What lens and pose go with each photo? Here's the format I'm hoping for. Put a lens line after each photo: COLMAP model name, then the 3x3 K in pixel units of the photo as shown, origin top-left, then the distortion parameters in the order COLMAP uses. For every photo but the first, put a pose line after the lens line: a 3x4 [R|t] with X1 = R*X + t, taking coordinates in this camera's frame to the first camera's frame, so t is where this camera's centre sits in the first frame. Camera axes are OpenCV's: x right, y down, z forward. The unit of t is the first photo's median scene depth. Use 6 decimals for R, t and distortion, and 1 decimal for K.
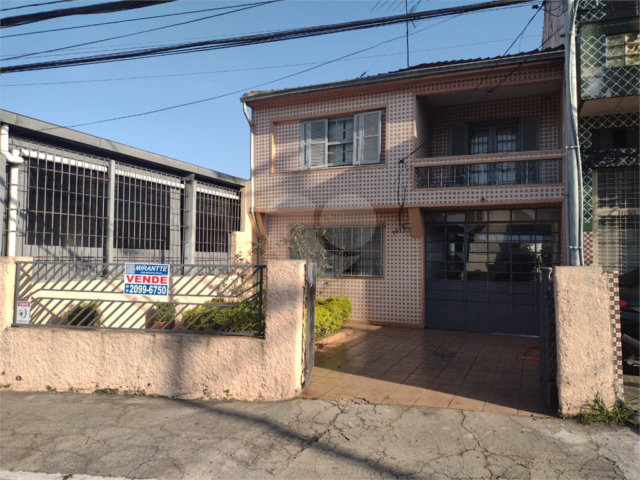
lens RADIAL K [[493.2, 0, 318.5], [0, 493.2, 228.9], [0, 0, 1]] dist [0.007606, -0.007634]
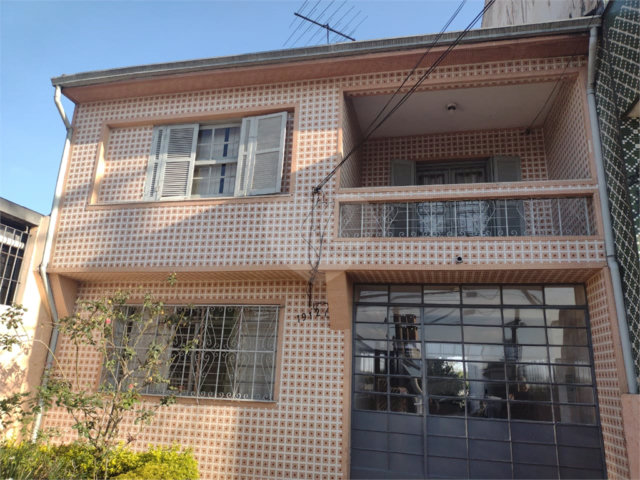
lens RADIAL K [[516.8, 0, 308.6], [0, 516.8, 215.3], [0, 0, 1]] dist [0.036421, 0.001125]
pose [[0.983760, 0.081743, 0.159793, 0.063484], [-0.040244, 0.968063, -0.247458, 0.040181], [-0.174917, 0.237008, 0.955631, 0.425915]]
